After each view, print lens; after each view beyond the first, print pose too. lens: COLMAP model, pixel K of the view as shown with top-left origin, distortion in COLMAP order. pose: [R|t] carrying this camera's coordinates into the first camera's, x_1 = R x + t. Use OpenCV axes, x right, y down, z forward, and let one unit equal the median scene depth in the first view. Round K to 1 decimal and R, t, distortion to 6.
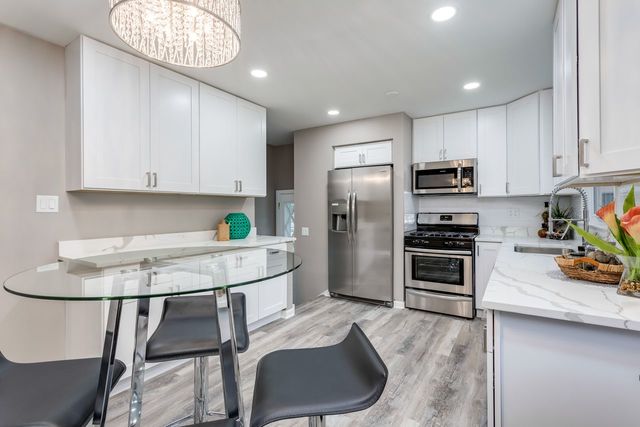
lens RADIAL K [[305.9, 0, 322.5], [0, 305.9, 208.2], [0, 0, 1]] dist [0.008731, 0.000708]
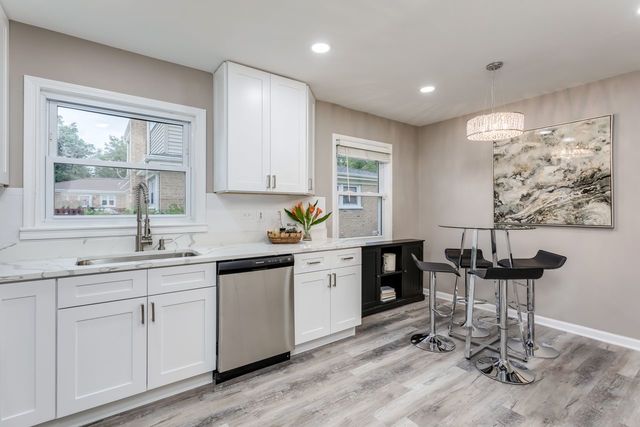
lens RADIAL K [[305.9, 0, 319.9], [0, 305.9, 209.3], [0, 0, 1]] dist [0.008731, 0.000708]
pose [[-0.929051, 0.006727, 0.369891, -0.024919], [0.006877, 0.999976, -0.000914, 0.006548], [-0.369888, 0.001694, -0.929075, 1.077166]]
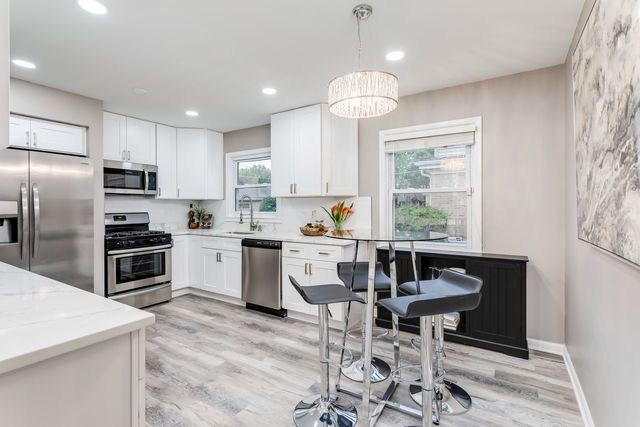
lens RADIAL K [[305.9, 0, 318.6], [0, 305.9, 207.1], [0, 0, 1]] dist [0.008731, 0.000708]
pose [[0.024539, 0.005889, 0.999682, -0.635242], [0.005759, 0.999965, -0.006032, 0.005676], [-0.999682, 0.005905, 0.024505, 0.353913]]
